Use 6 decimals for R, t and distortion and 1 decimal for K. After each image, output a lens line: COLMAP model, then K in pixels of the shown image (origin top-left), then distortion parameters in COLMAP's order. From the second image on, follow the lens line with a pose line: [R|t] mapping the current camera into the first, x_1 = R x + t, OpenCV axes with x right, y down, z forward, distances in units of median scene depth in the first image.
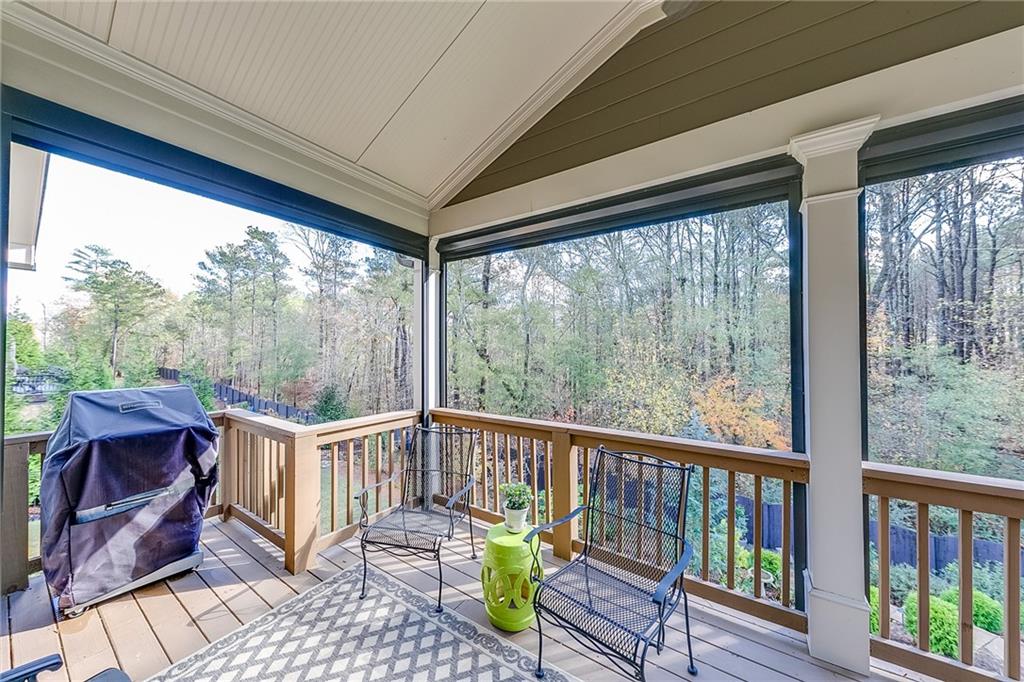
lens RADIAL K [[351.5, 0, 507.9], [0, 351.5, 344.7], [0, 0, 1]] dist [0.002303, -0.000196]
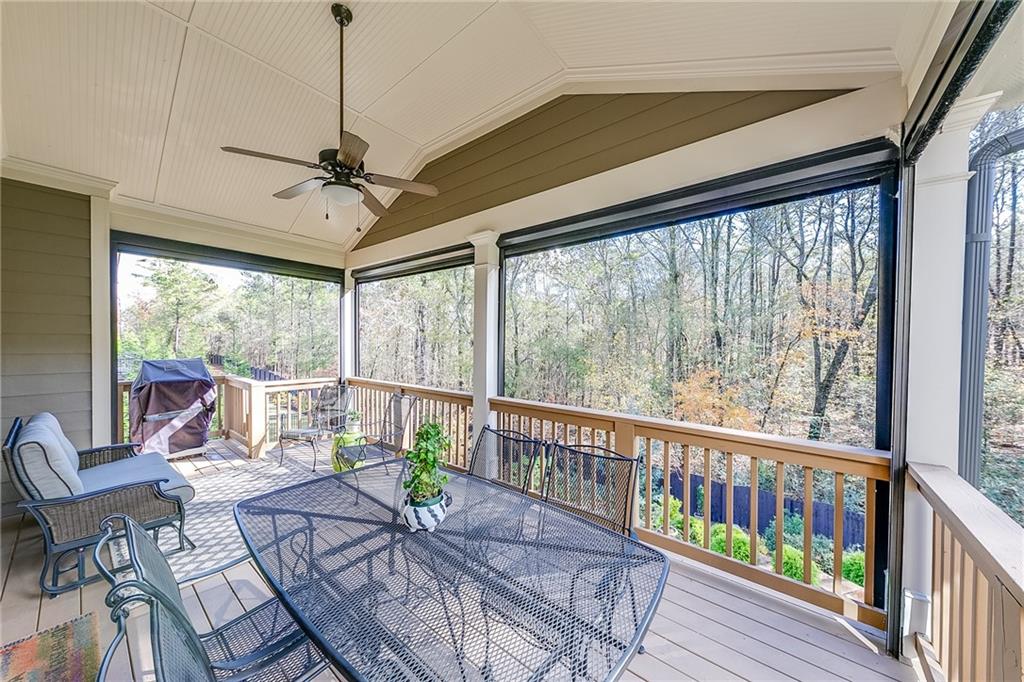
lens RADIAL K [[351.5, 0, 512.5], [0, 351.5, 345.3], [0, 0, 1]] dist [0.002303, -0.000196]
pose [[0.996726, 0.010011, -0.080226, 0.806377], [-0.007994, 0.999645, 0.025428, -0.009639], [0.080452, -0.024704, 0.996452, -0.650994]]
